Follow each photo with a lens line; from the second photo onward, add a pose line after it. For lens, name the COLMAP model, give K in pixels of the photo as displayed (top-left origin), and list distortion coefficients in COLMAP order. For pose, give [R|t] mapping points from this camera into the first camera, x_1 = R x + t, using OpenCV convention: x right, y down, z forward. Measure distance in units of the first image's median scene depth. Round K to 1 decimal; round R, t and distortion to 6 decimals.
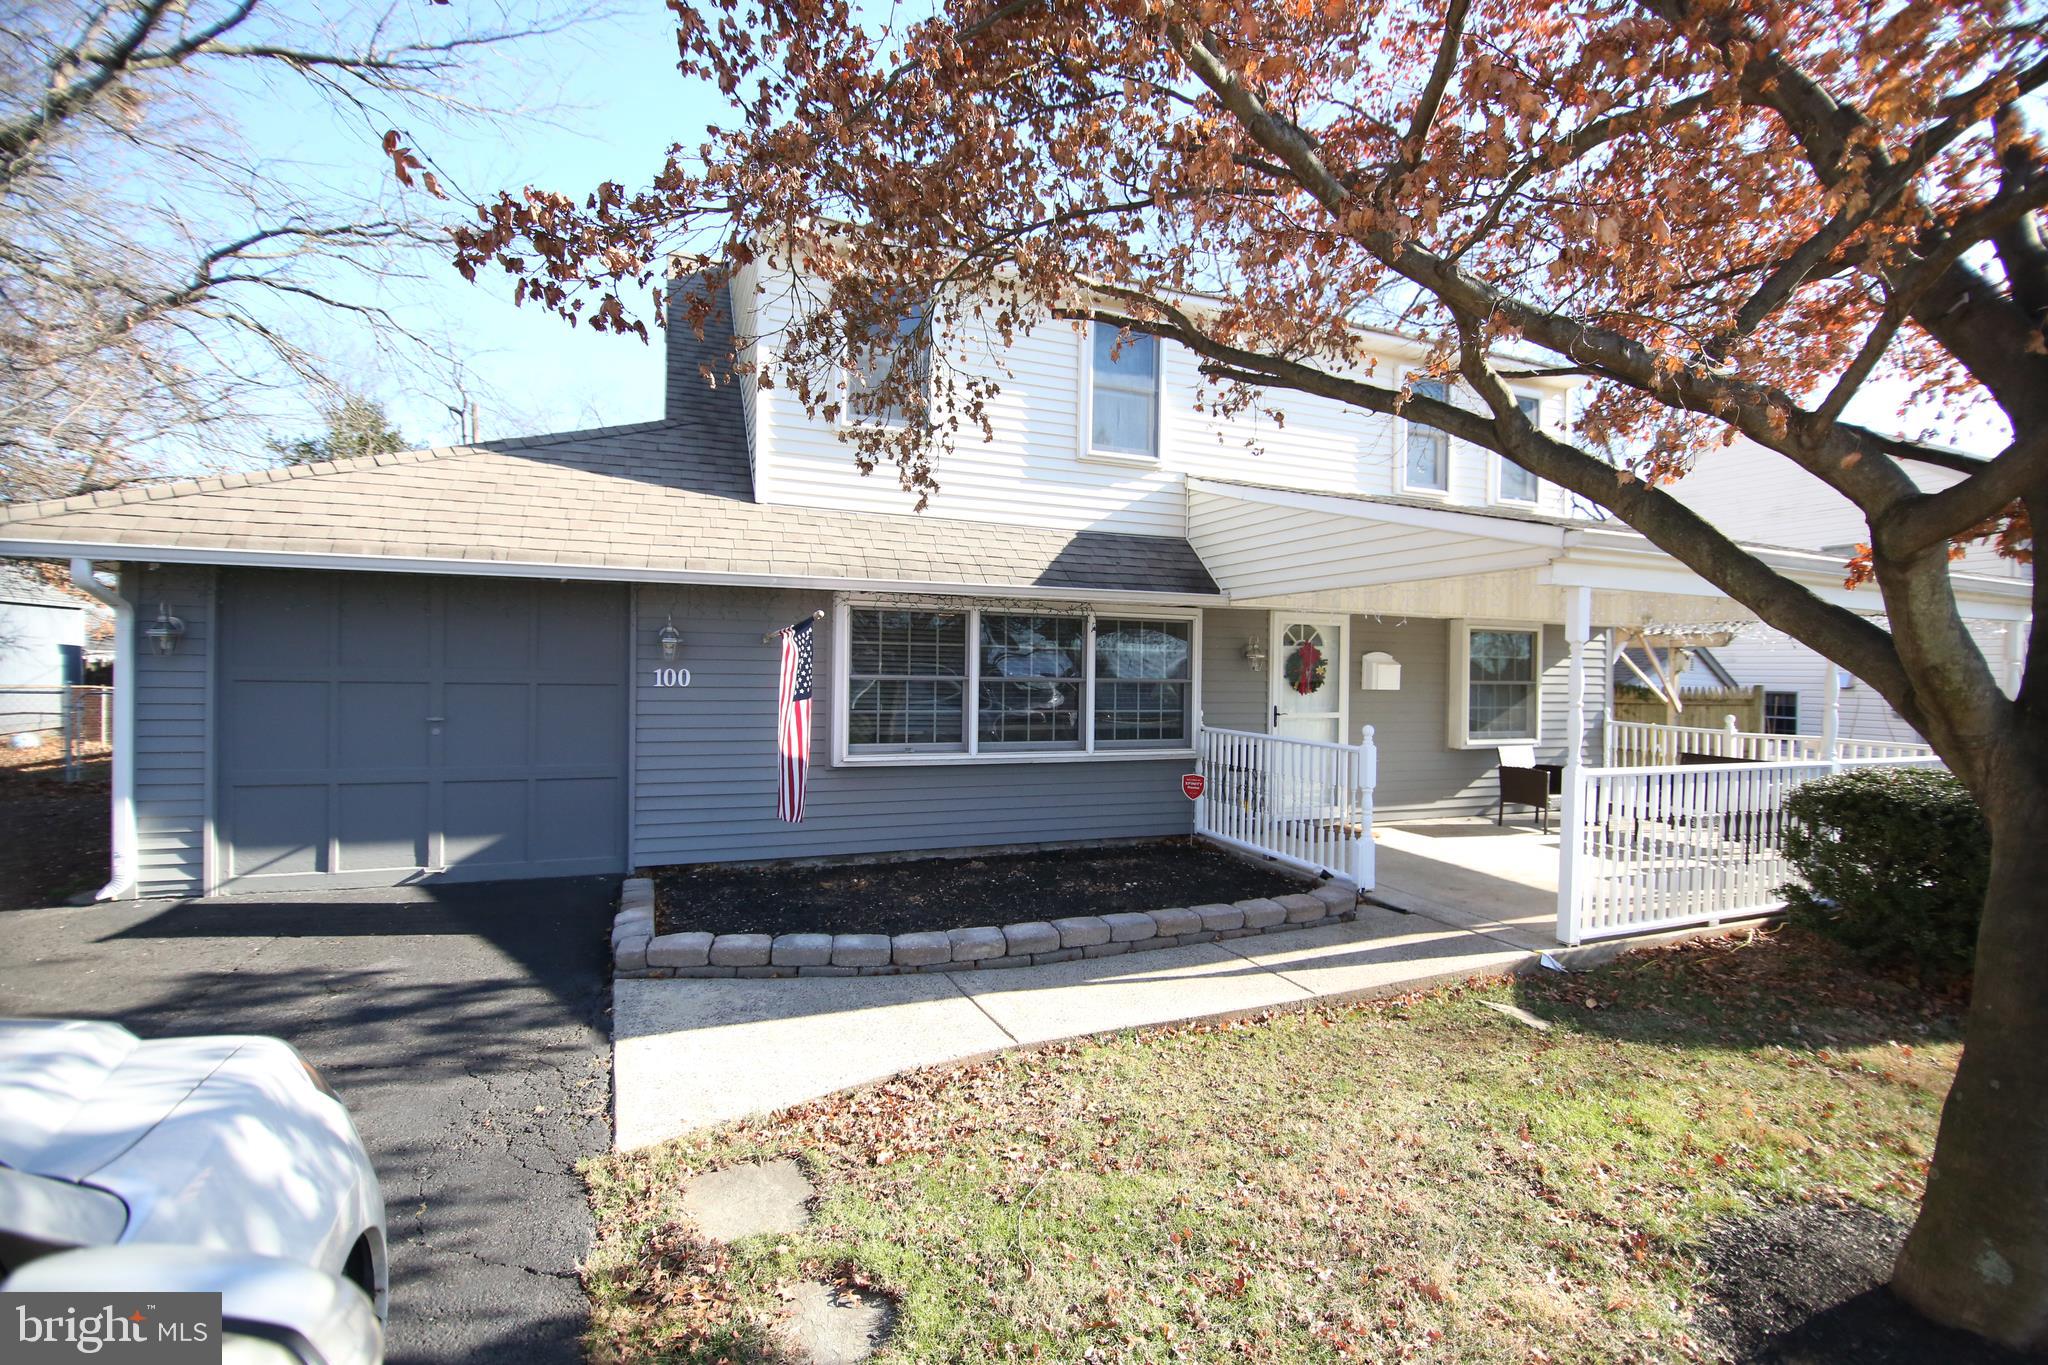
lens RADIAL K [[913.1, 0, 1022.9], [0, 913.1, 676.6], [0, 0, 1]] dist [-0.003785, -0.008895]
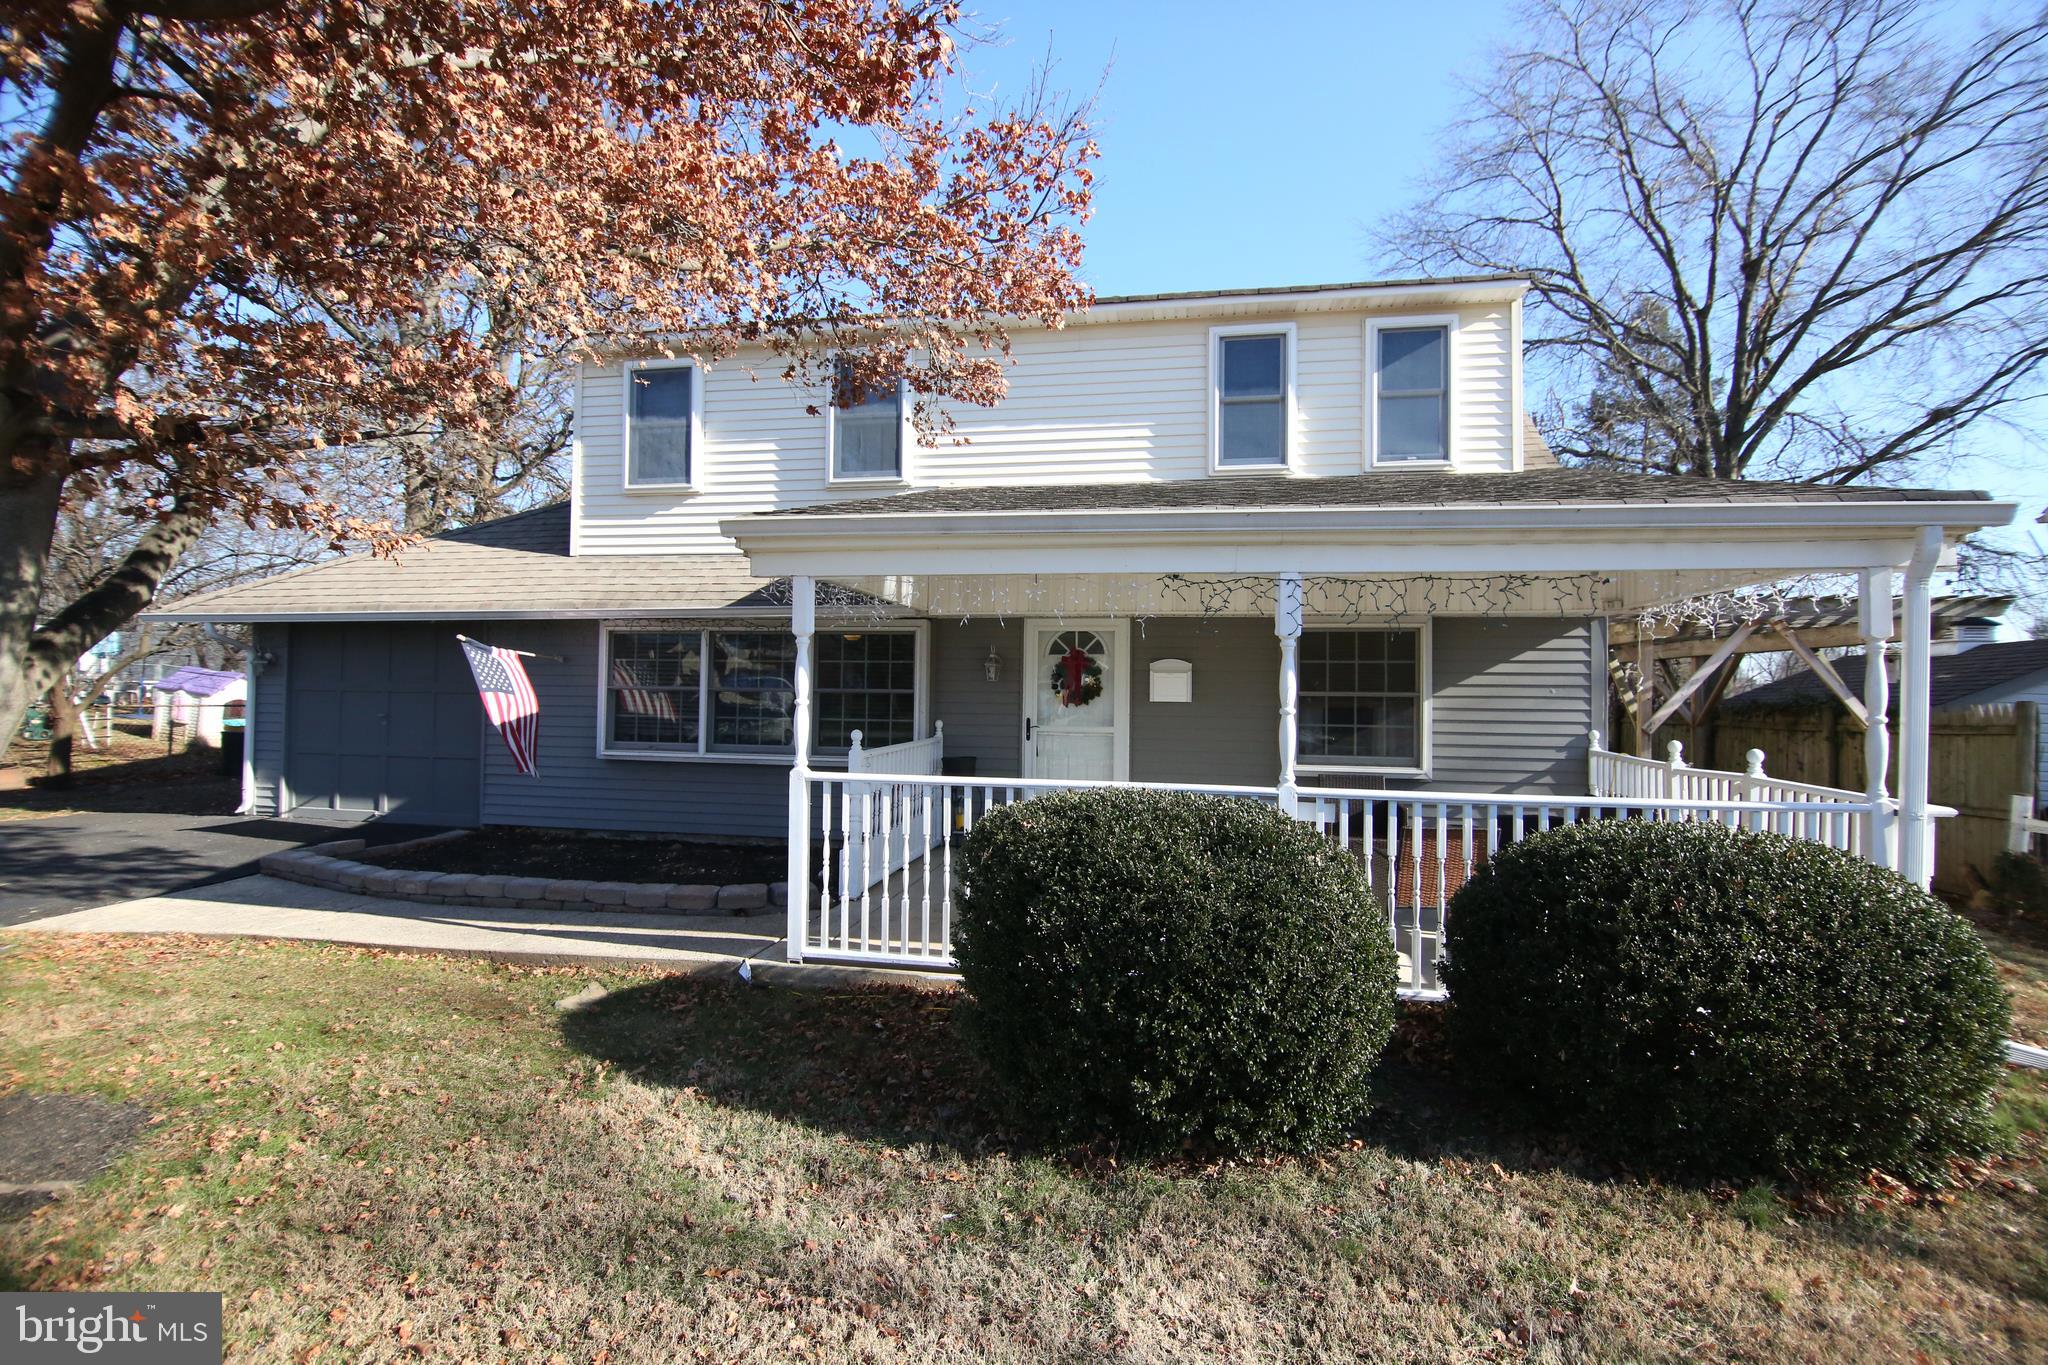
lens RADIAL K [[913.1, 0, 1024.0], [0, 913.1, 676.4], [0, 0, 1]] dist [-0.003785, -0.008895]
pose [[0.845972, -0.015165, -0.533011, 1.127241], [-0.003252, 0.999430, -0.033597, 0.029748], [0.533217, 0.030155, 0.845441, 0.282198]]
